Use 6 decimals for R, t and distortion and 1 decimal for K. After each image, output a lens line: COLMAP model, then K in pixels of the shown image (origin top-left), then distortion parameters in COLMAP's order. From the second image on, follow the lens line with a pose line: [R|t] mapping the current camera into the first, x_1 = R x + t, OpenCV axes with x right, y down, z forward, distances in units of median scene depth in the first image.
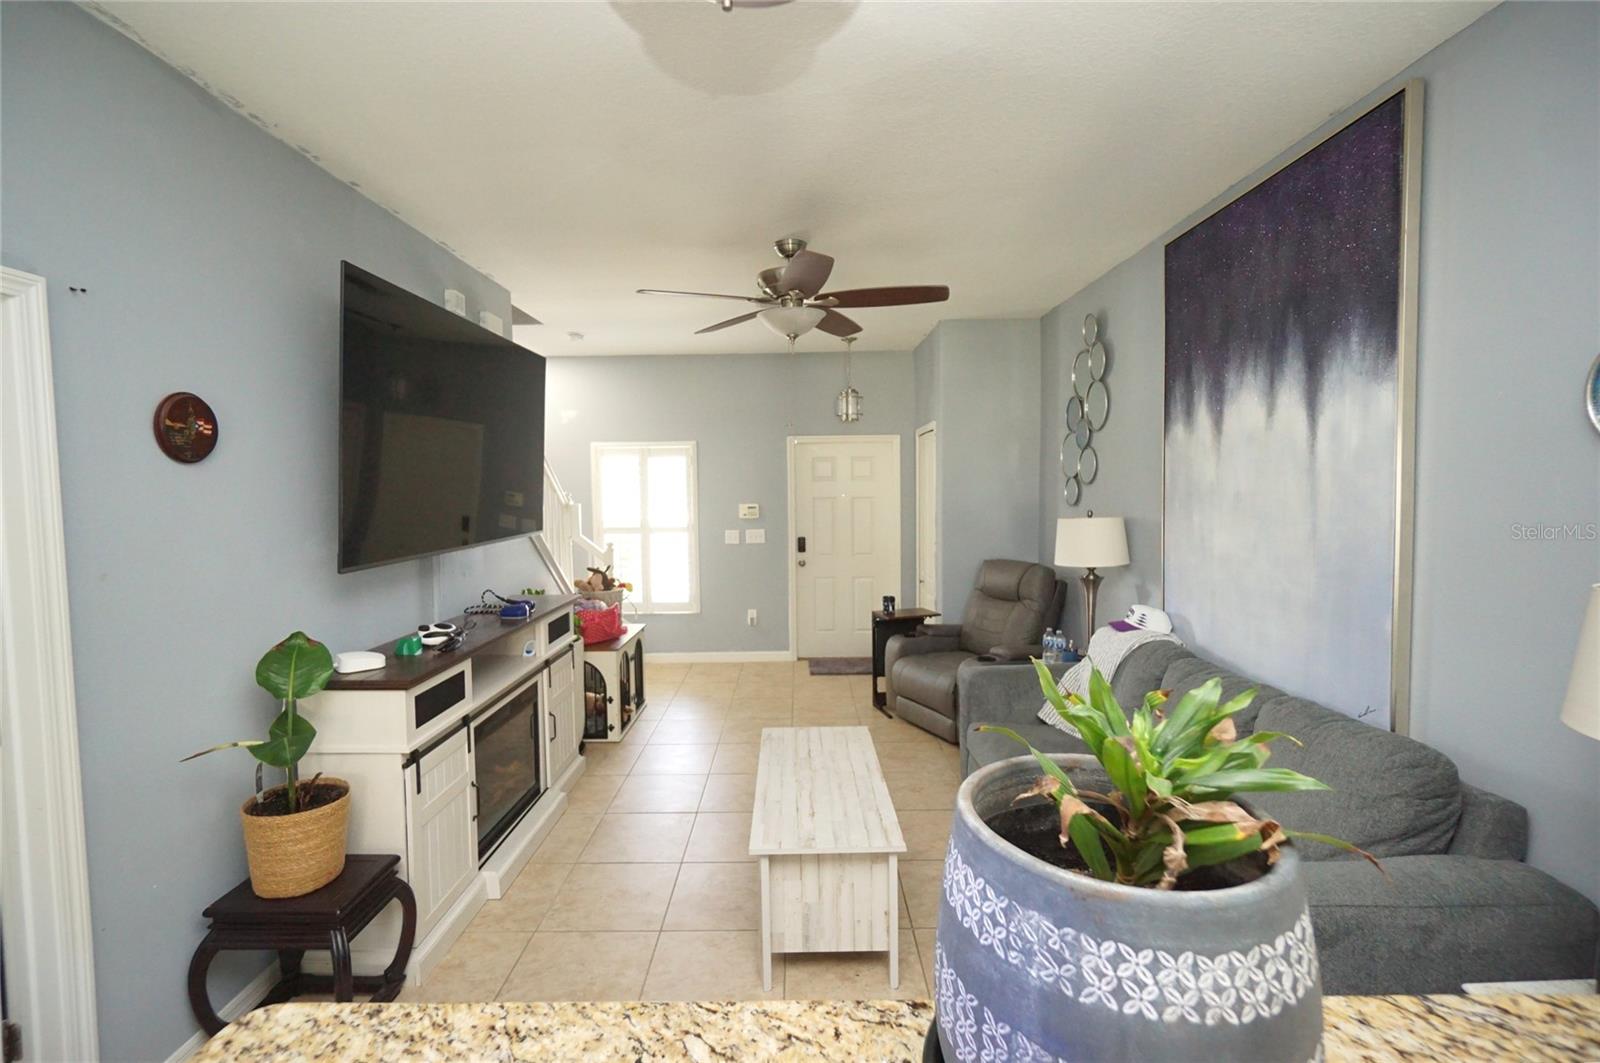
lens RADIAL K [[686.3, 0, 789.1], [0, 686.3, 518.5], [0, 0, 1]] dist [-0.001305, -0.000288]
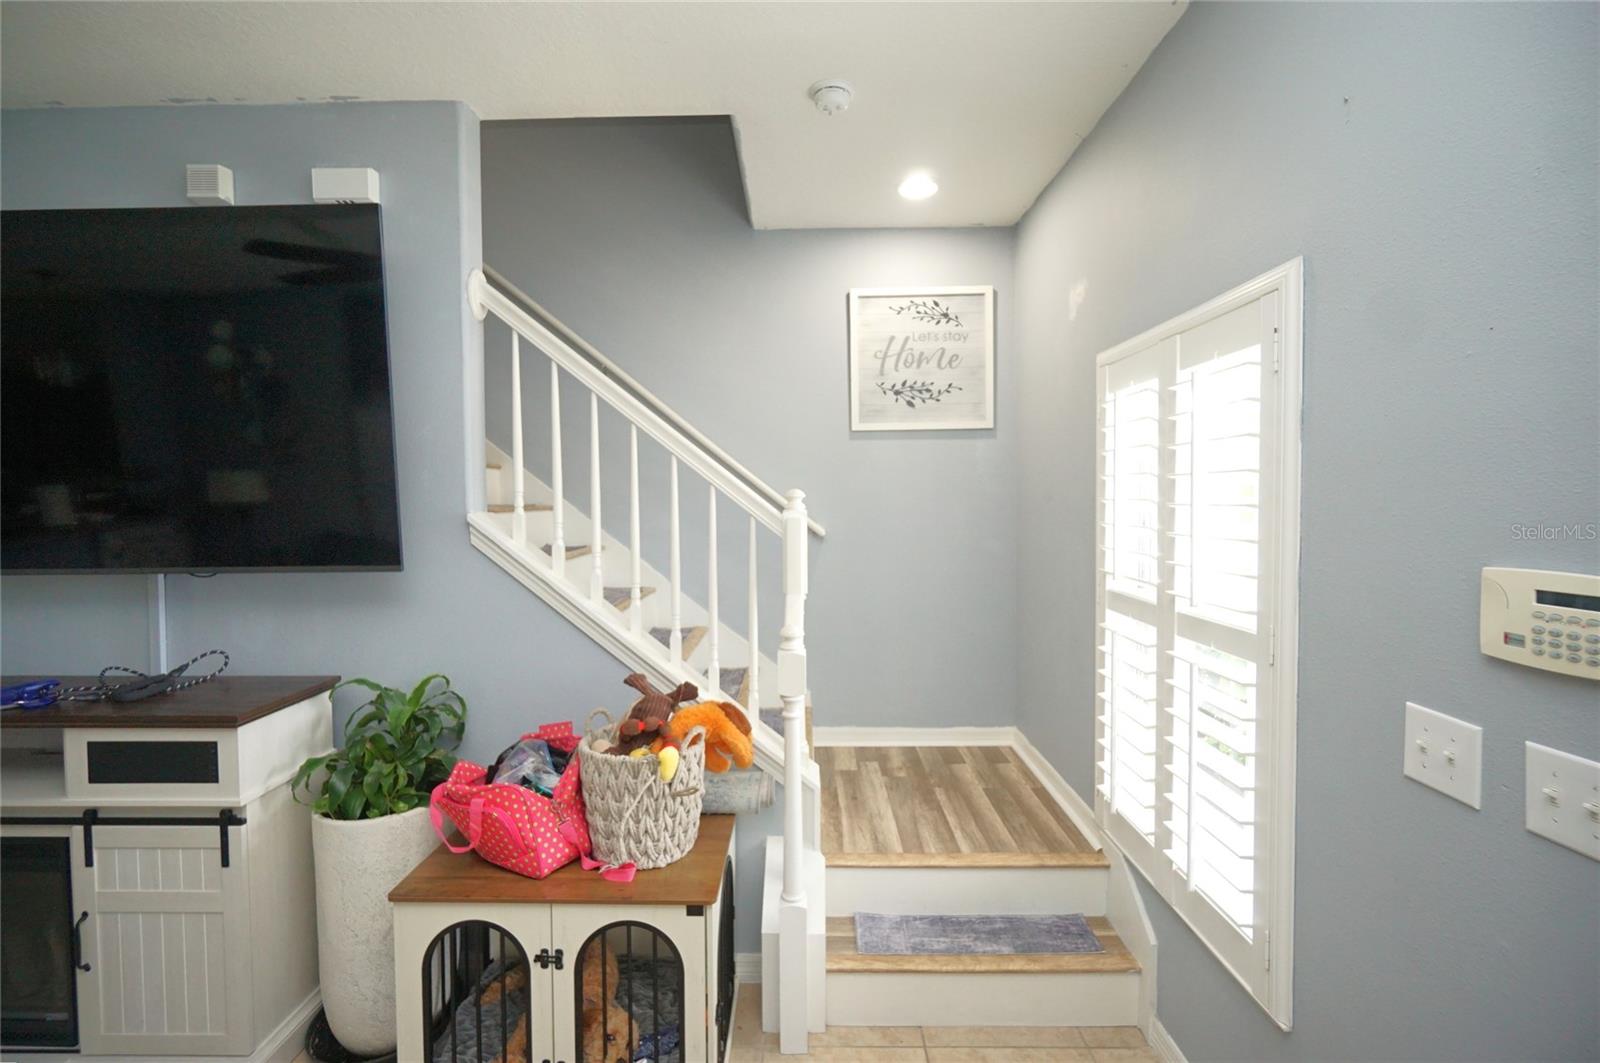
lens RADIAL K [[686.3, 0, 789.1], [0, 686.3, 518.5], [0, 0, 1]] dist [-0.001305, -0.000288]
pose [[-0.027762, 0.046574, -0.998529, 0.091858], [-0.046408, 0.997777, 0.047829, -0.031432], [0.998537, 0.047667, -0.025539, 0.840757]]
